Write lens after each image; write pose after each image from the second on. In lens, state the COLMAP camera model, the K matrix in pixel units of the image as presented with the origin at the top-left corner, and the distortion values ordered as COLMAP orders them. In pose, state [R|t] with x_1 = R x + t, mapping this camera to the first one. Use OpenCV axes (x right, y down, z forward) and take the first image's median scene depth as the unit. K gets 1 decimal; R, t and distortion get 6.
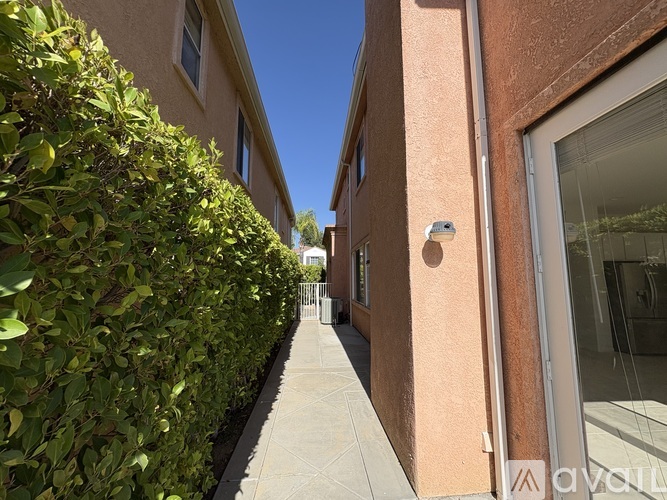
lens RADIAL K [[266.5, 0, 333.6], [0, 266.5, 247.0], [0, 0, 1]] dist [0.002027, -0.000170]
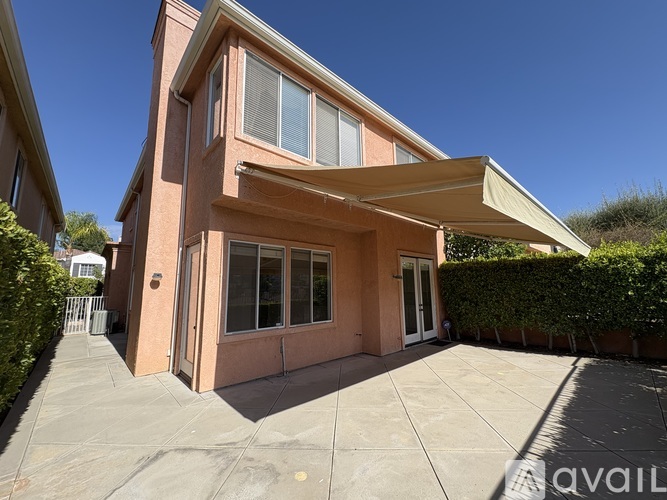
lens RADIAL K [[266.5, 0, 333.1], [0, 266.5, 248.9], [0, 0, 1]] dist [0.002027, -0.000170]
pose [[0.780987, 0.082792, 0.619035, 0.017573], [-0.063666, 0.996565, -0.052961, -0.053576], [-0.621294, 0.001951, 0.783575, -0.387133]]
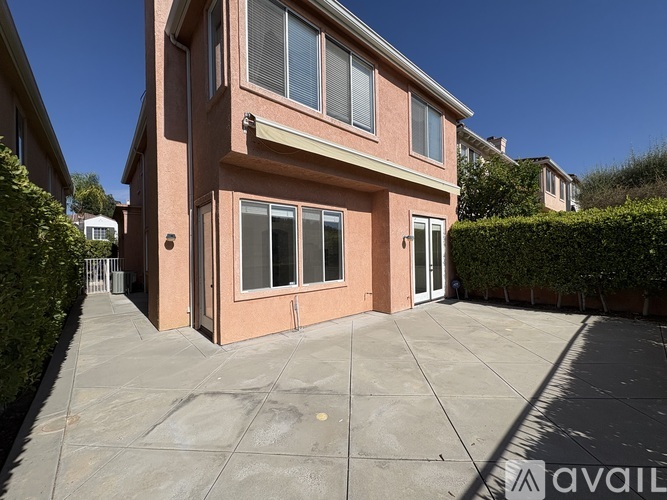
lens RADIAL K [[266.5, 0, 332.8], [0, 266.5, 249.1], [0, 0, 1]] dist [0.002027, -0.000170]
pose [[0.797160, -0.007980, 0.603716, 0.013588], [-0.057669, 0.994335, 0.089292, -0.048233], [-0.601008, -0.105996, 0.792183, -0.377614]]
